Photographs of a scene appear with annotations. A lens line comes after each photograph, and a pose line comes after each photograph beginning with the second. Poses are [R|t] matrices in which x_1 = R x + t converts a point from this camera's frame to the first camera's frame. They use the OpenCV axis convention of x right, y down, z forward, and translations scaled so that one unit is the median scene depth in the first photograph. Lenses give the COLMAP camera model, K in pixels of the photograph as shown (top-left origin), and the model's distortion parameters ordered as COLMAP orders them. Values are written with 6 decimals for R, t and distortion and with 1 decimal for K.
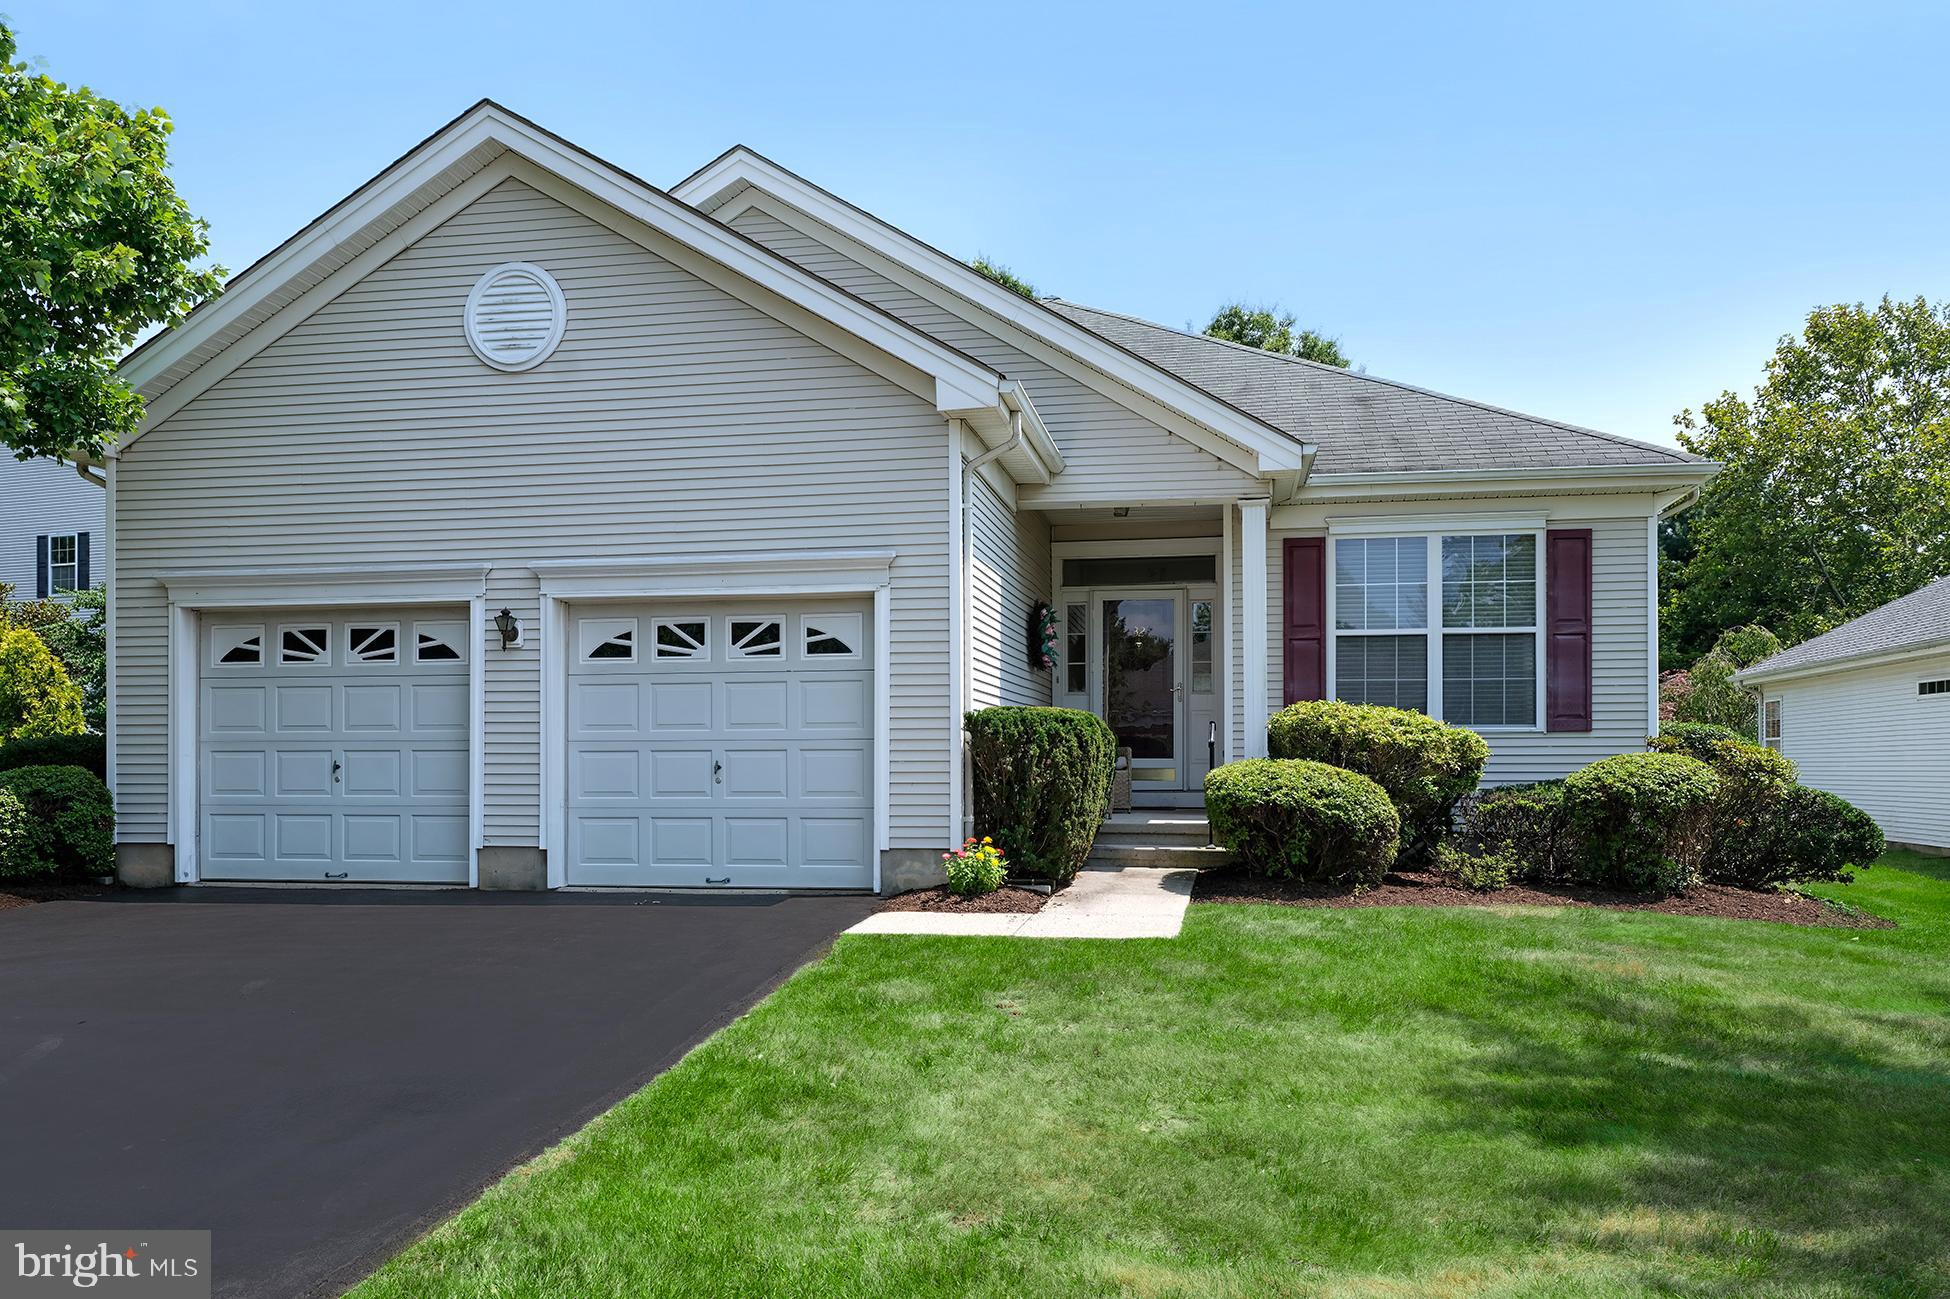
lens RADIAL K [[1382.8, 0, 985.1], [0, 1382.8, 643.1], [0, 0, 1]] dist [0.002252, -0.009290]
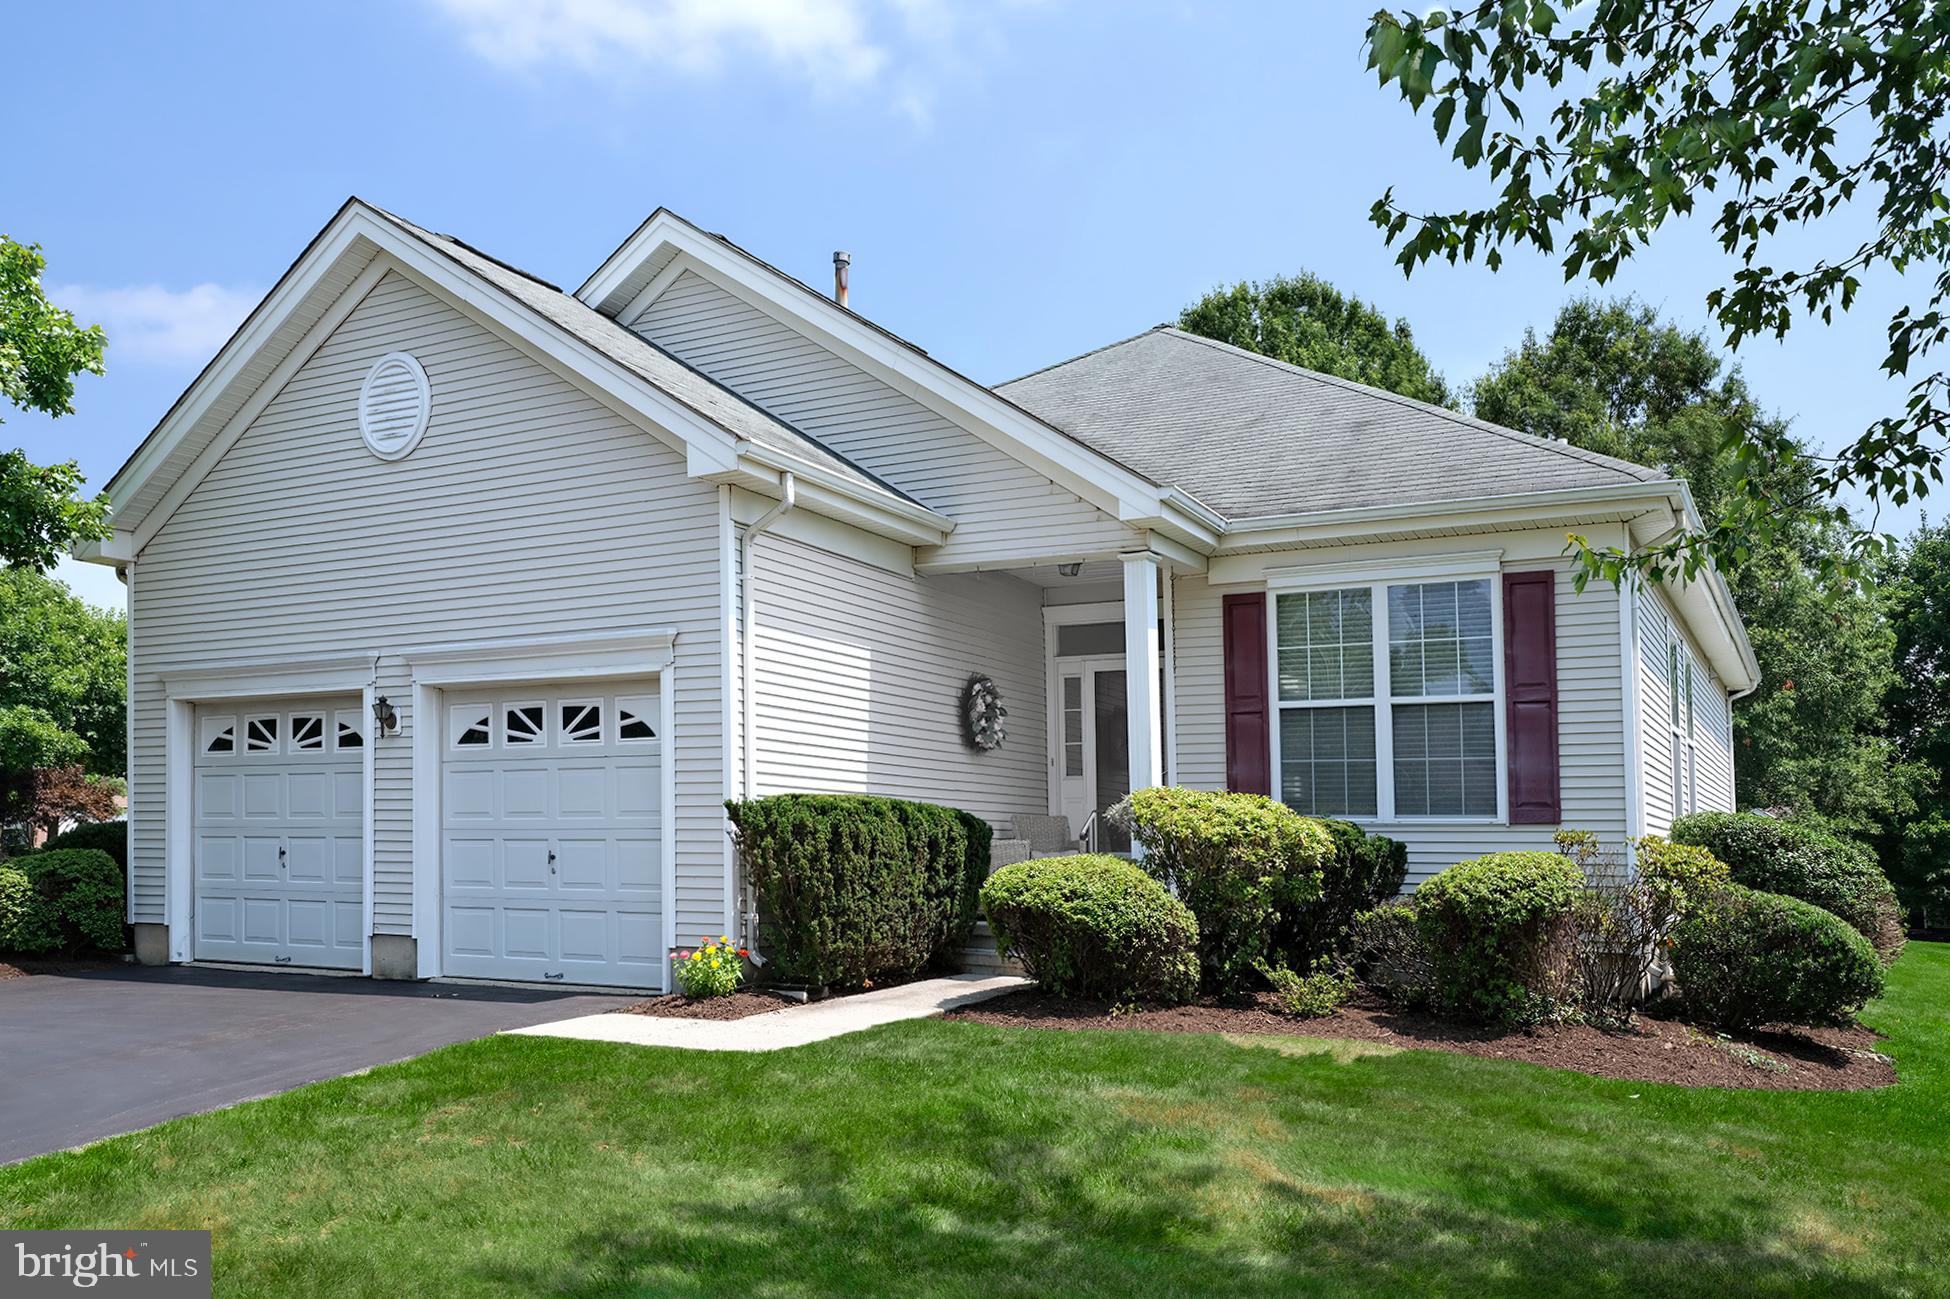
lens RADIAL K [[1551.1, 0, 969.9], [0, 1551.1, 667.2], [0, 0, 1]] dist [-0.003506, -0.007189]
pose [[0.957334, -0.024442, -0.287947, 0.381752], [0.014792, 0.999255, -0.035644, 0.000493], [0.288604, 0.029864, 0.956983, 0.046304]]
